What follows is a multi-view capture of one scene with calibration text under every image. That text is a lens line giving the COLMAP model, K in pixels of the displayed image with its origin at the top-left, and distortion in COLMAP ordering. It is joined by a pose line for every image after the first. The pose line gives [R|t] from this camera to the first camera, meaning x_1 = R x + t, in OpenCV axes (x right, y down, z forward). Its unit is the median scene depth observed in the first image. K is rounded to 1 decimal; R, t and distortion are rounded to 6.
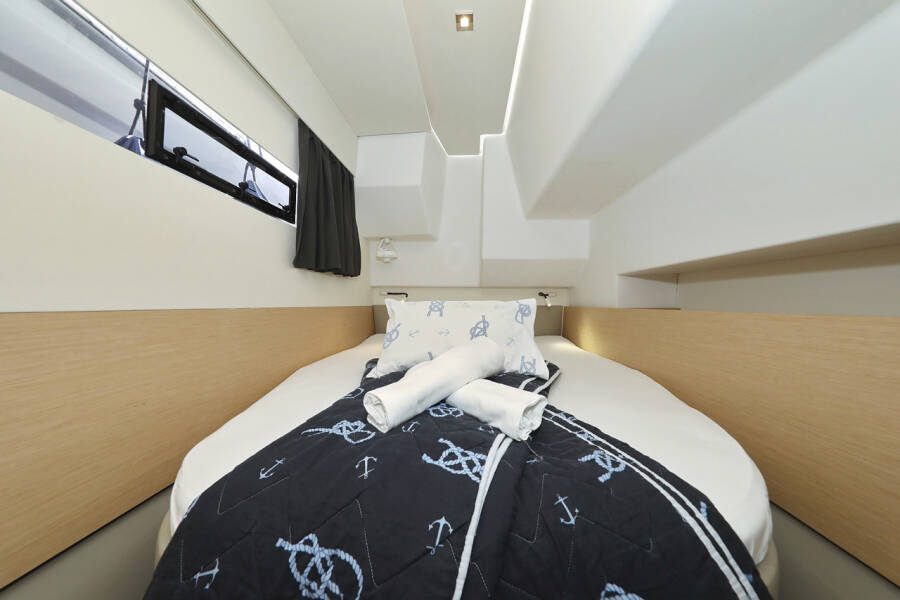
lens RADIAL K [[283.6, 0, 449.6], [0, 283.6, 299.8], [0, 0, 1]] dist [0.003253, 0.000443]
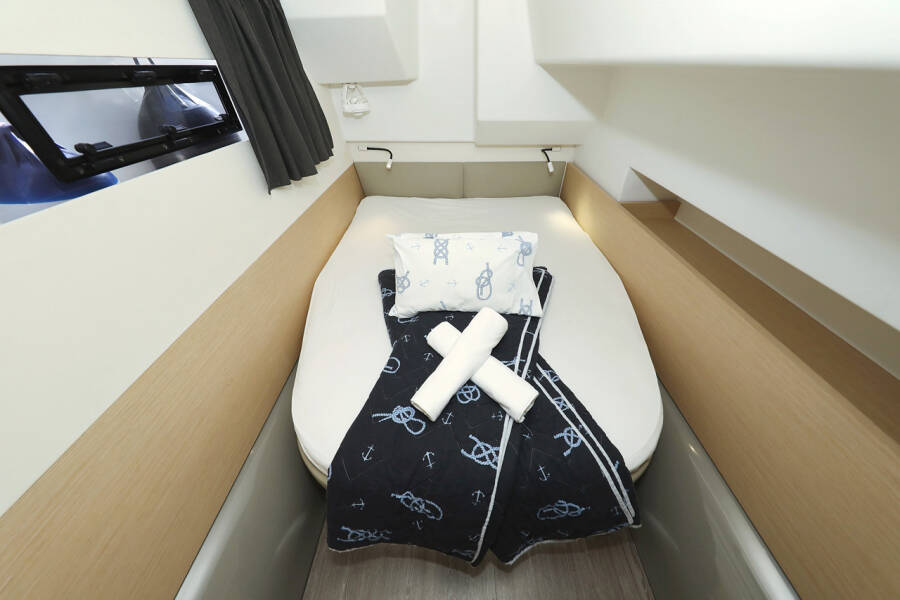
lens RADIAL K [[283.6, 0, 454.3], [0, 283.6, 294.7], [0, 0, 1]] dist [0.003253, 0.000443]
pose [[0.994873, -0.100762, 0.008666, -0.045374], [0.075735, 0.799058, 0.596465, -0.914174], [-0.067026, -0.592750, 0.802592, 0.163619]]
